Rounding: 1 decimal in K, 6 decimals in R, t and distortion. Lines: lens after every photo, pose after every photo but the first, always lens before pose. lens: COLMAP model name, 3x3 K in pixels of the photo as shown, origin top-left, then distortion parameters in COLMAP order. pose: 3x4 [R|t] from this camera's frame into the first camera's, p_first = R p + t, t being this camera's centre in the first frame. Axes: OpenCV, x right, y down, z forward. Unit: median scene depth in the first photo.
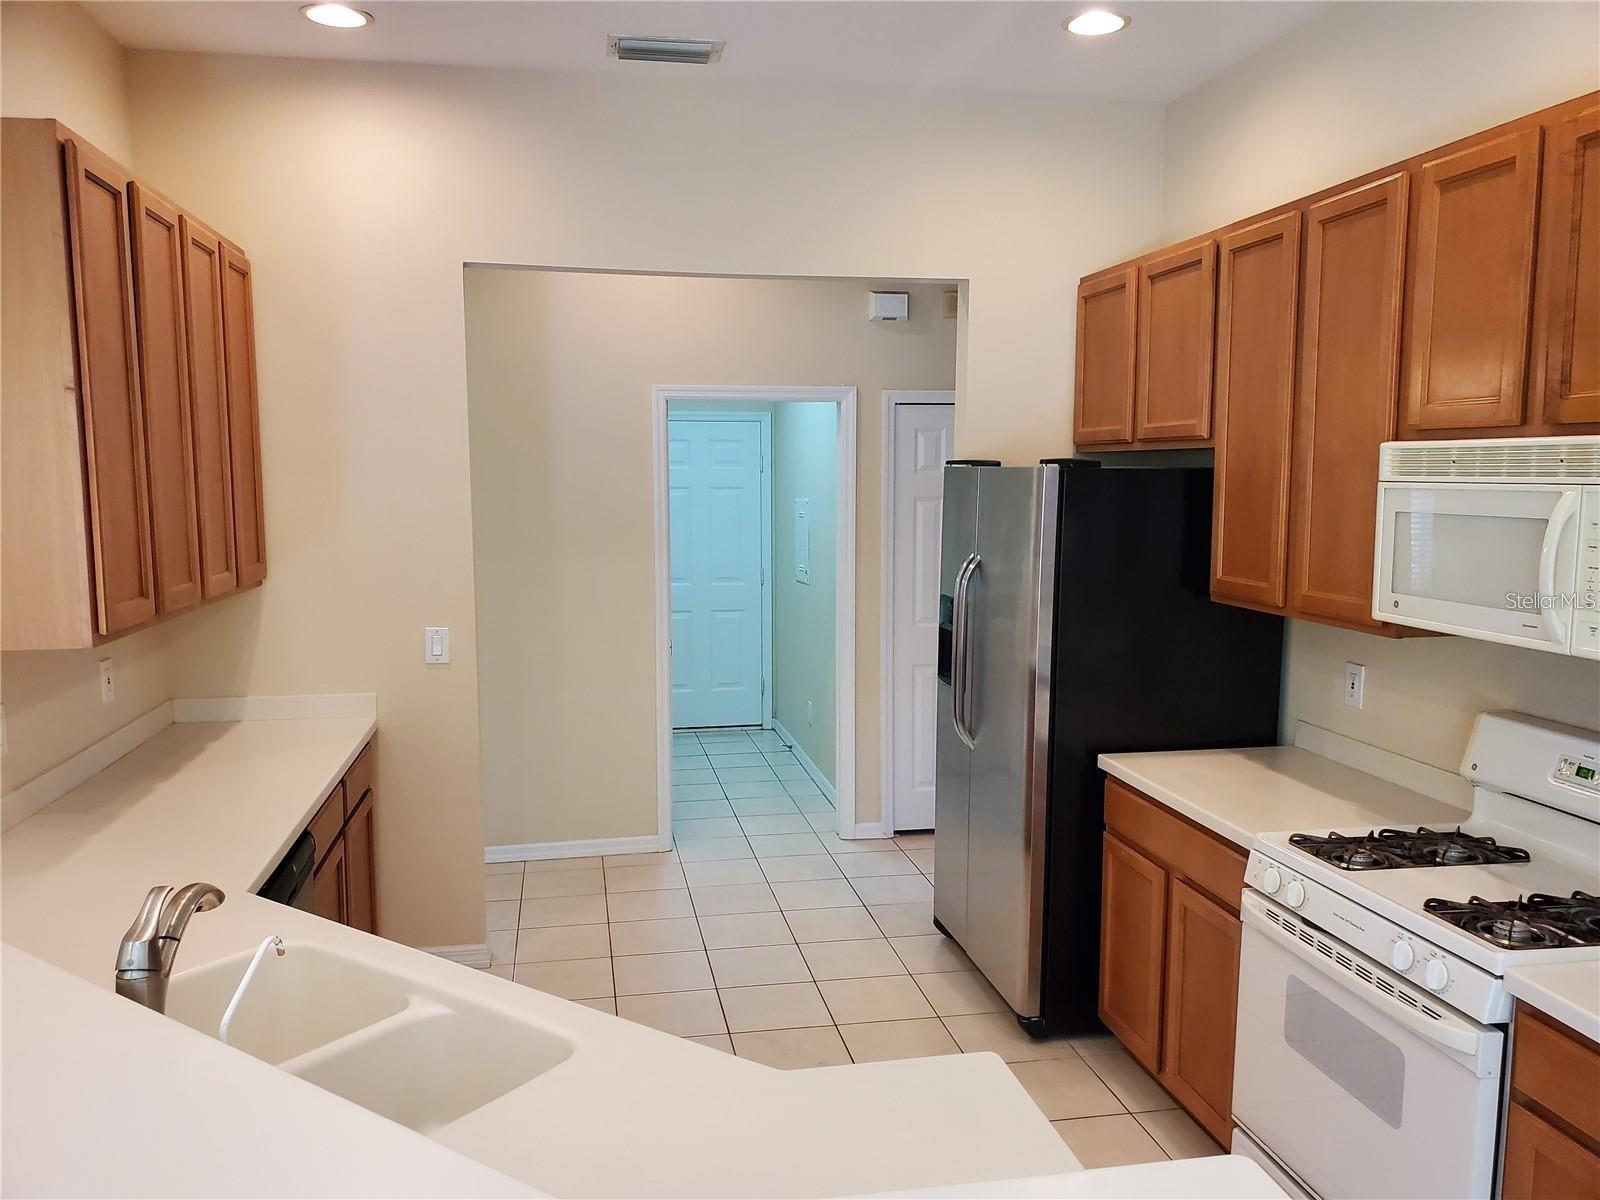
lens RADIAL K [[1255.2, 0, 802.3], [0, 1255.2, 611.0], [0, 0, 1]] dist [0.048538, -0.007770]
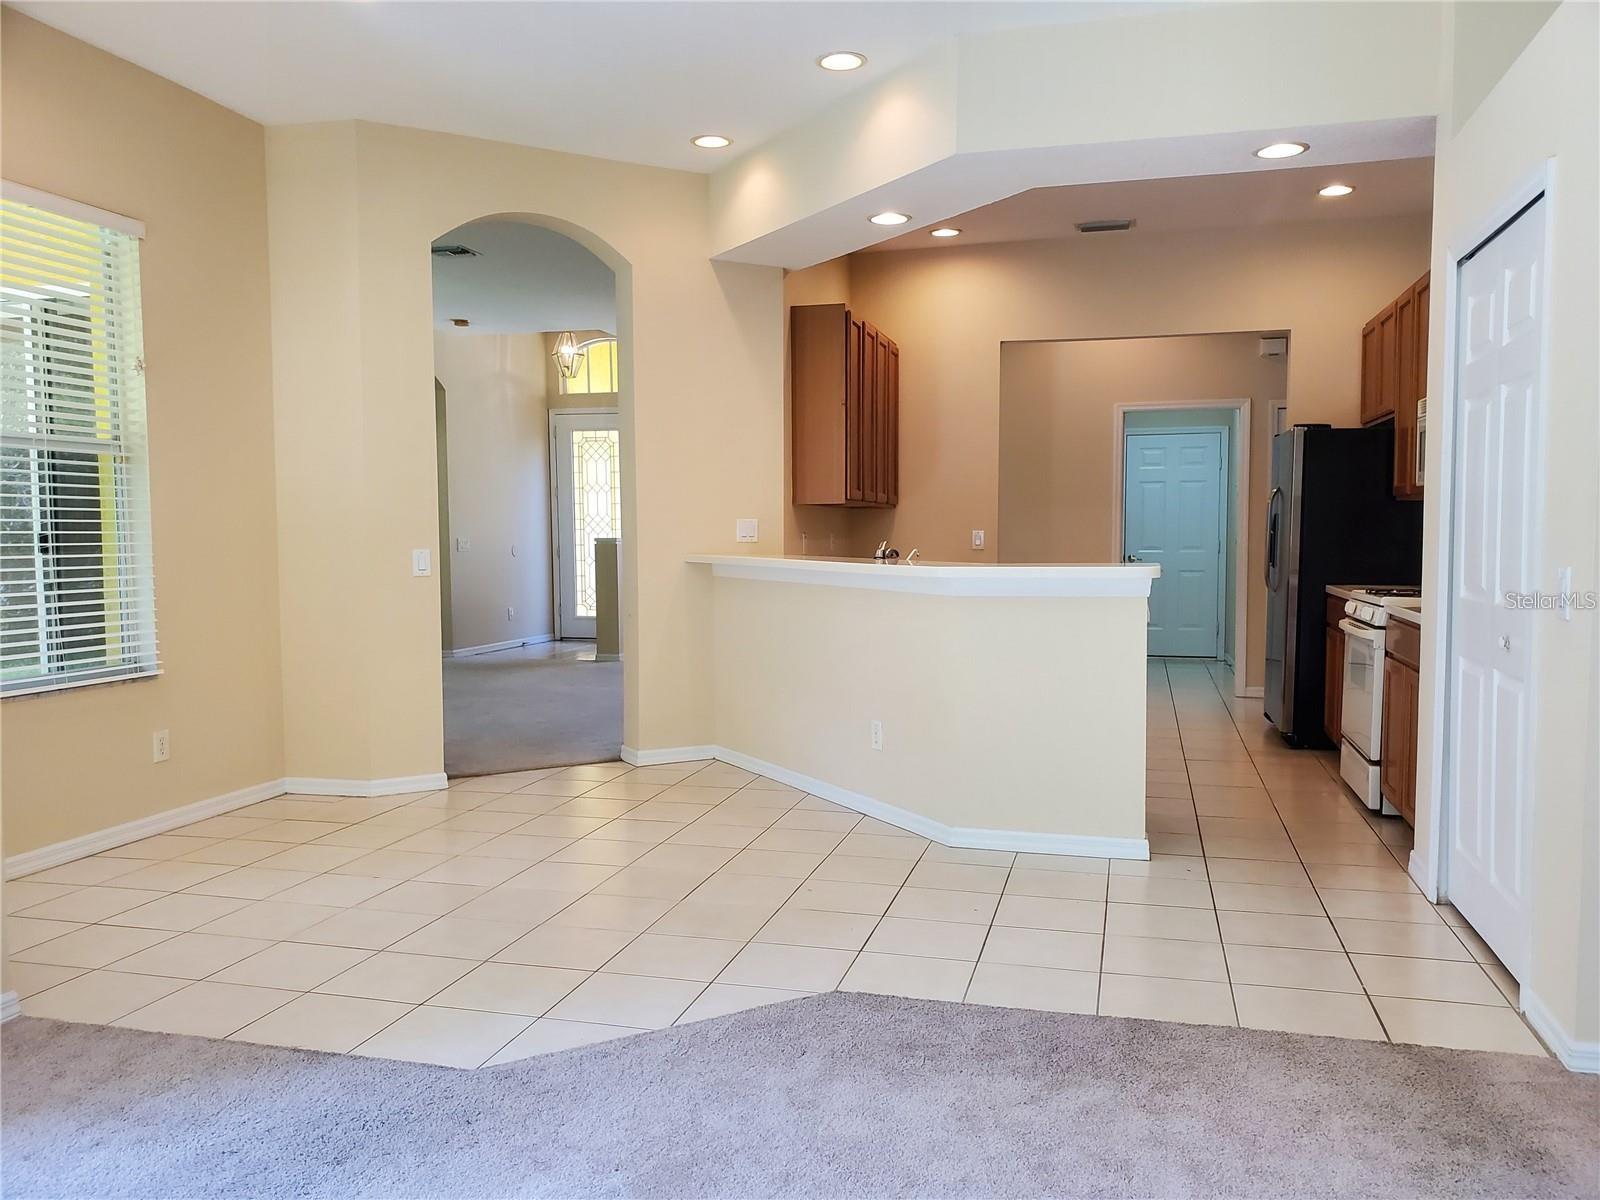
lens RADIAL K [[1255.2, 0, 788.3], [0, 1255.2, 603.3], [0, 0, 1]] dist [0.048538, -0.007770]
pose [[0.897766, 0.024961, -0.439765, 0.307827], [-0.047411, 0.998069, -0.040137, 0.224484], [0.437914, 0.056883, 0.897216, -0.876435]]
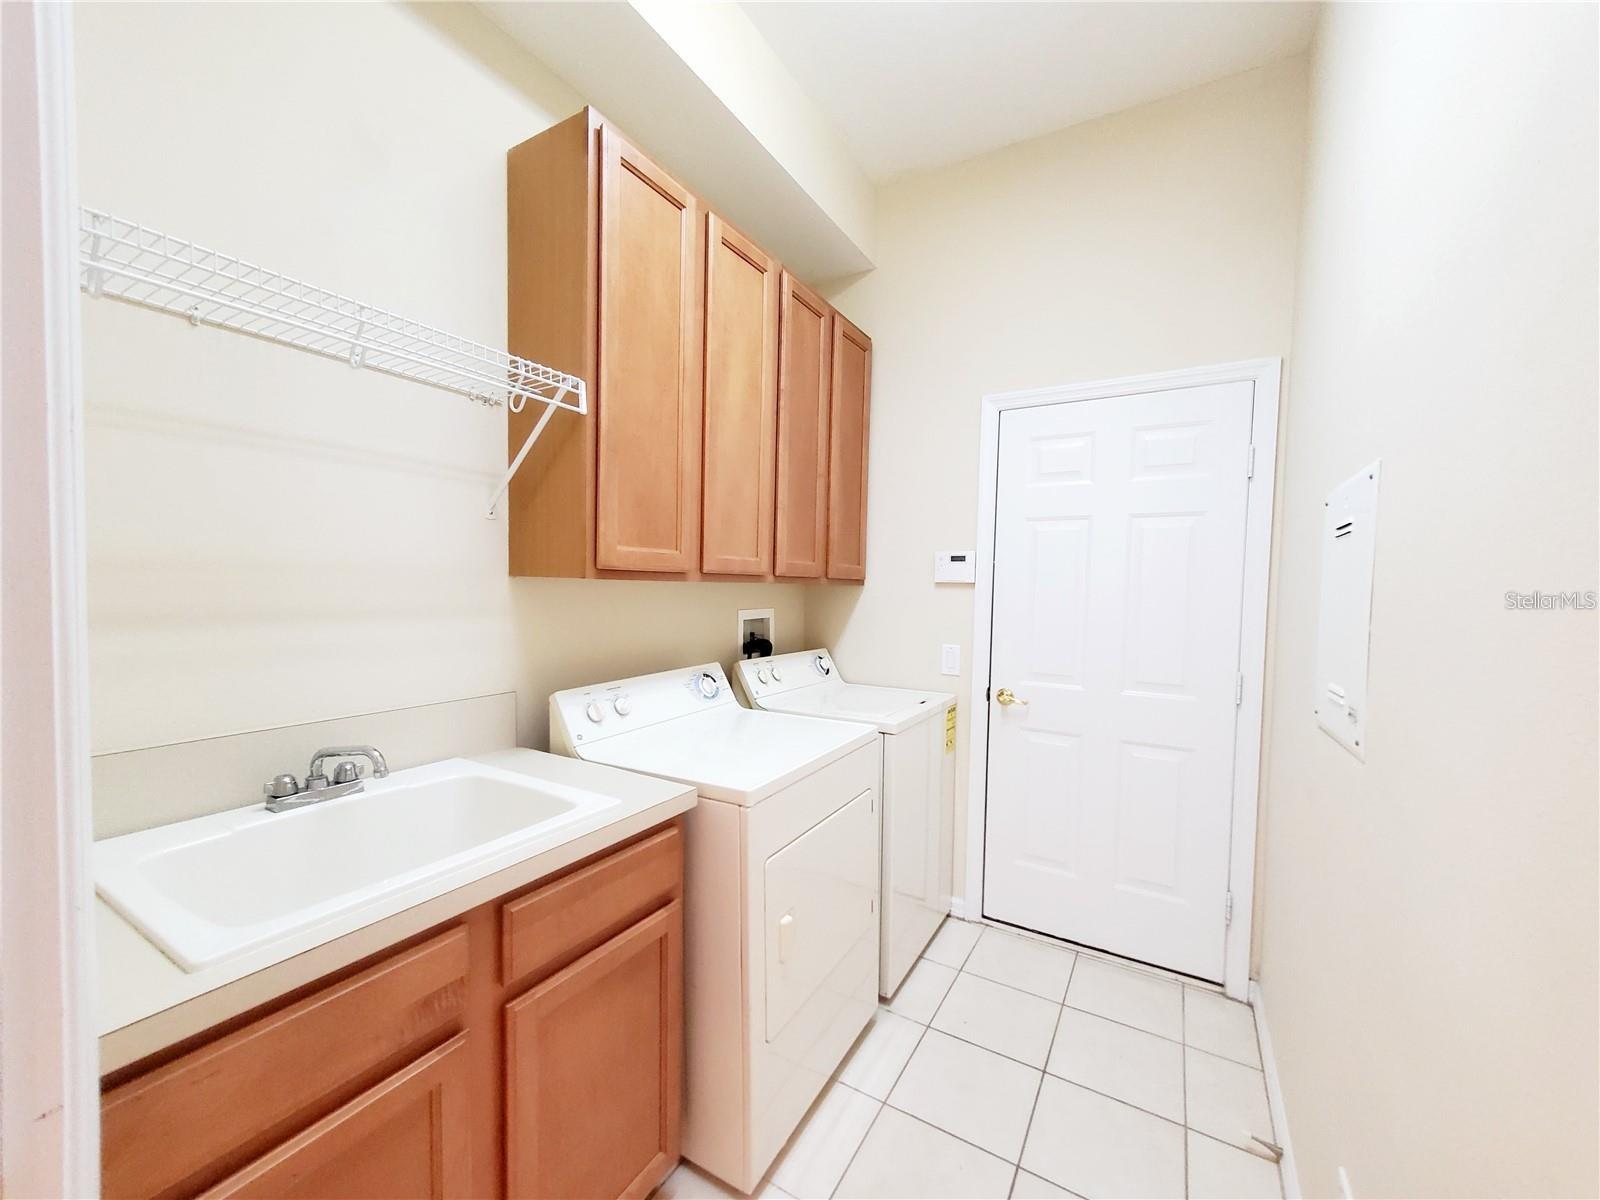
lens RADIAL K [[637.4, 0, 798.5], [0, 637.4, 608.3], [0, 0, 1]] dist [0.011774, -0.000377]
pose [[0.749795, 0.045164, -0.660127, 0.007104], [-0.095157, 0.994657, -0.040032, -0.066318], [0.654792, 0.092831, 0.750087, 1.386673]]
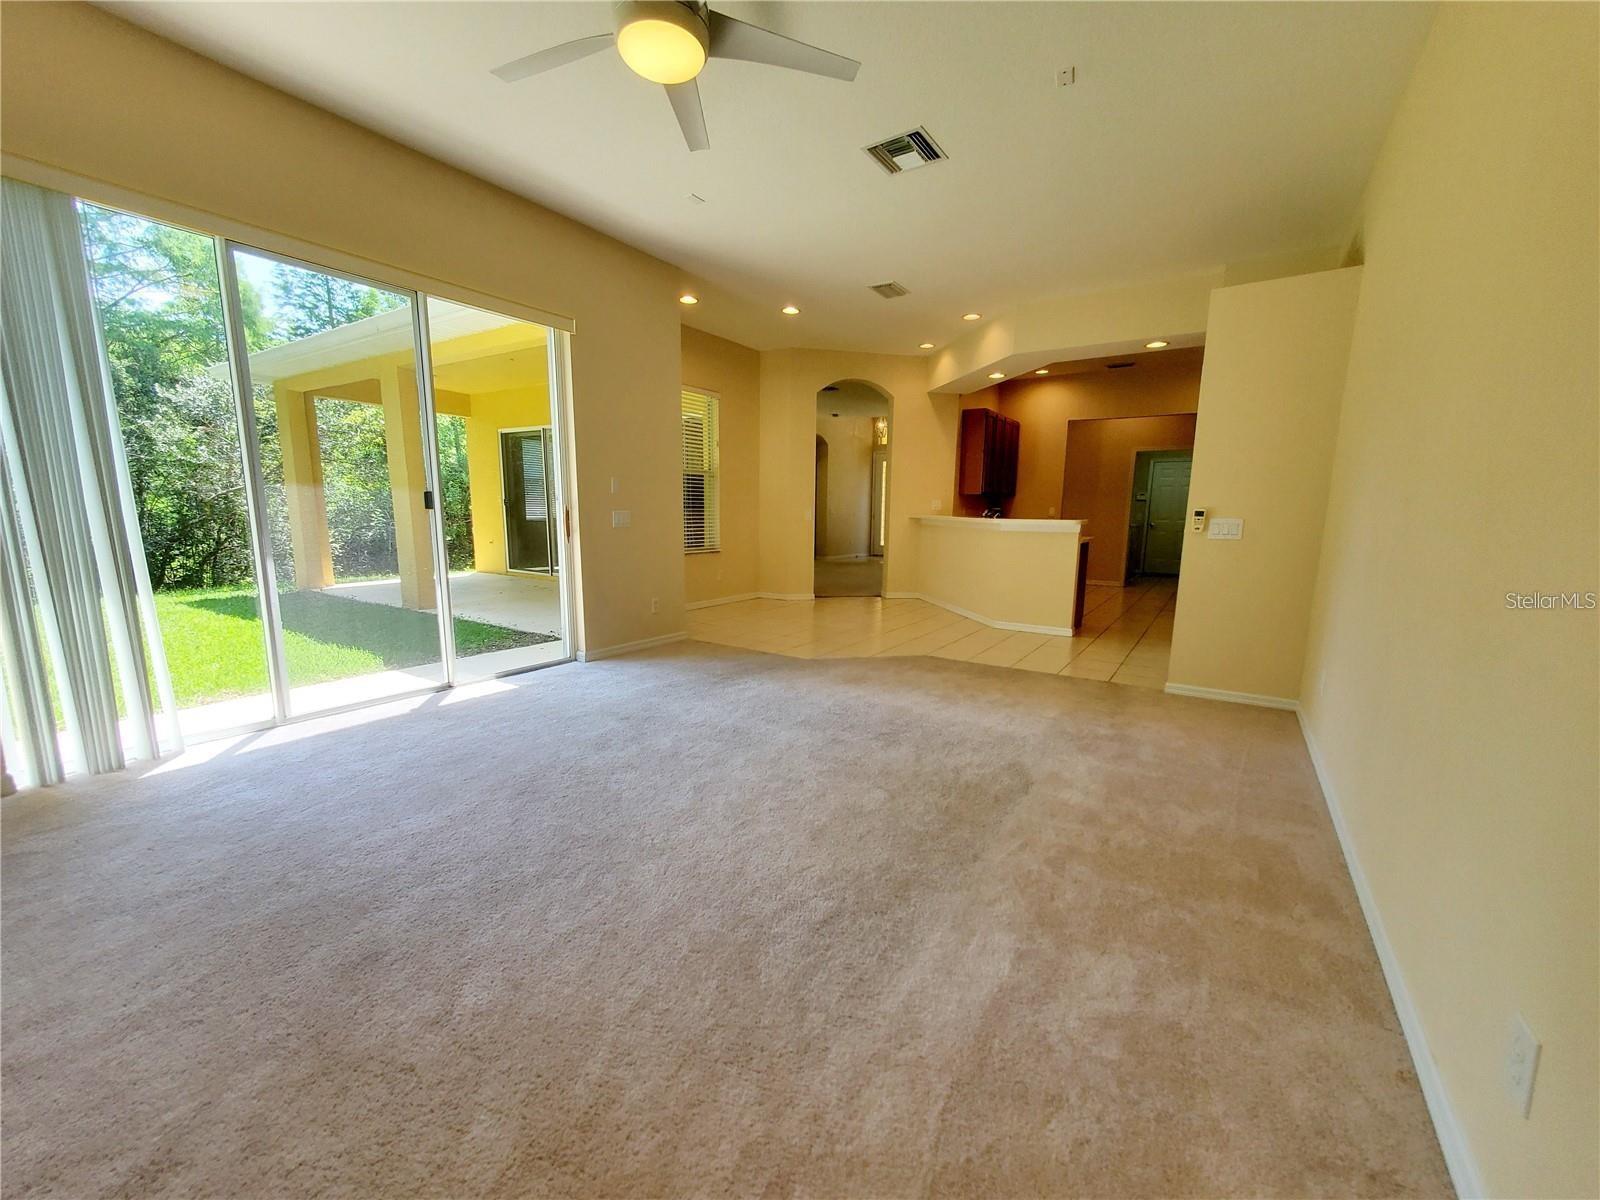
lens RADIAL K [[637.4, 0, 796.9], [0, 637.4, 602.4], [0, 0, 1]] dist [0.011774, -0.000377]
pose [[0.708462, 0.115749, -0.696193, 0.665665], [-0.094120, 0.993143, 0.069342, 0.274005], [0.699445, 0.016400, 0.714498, -1.187631]]
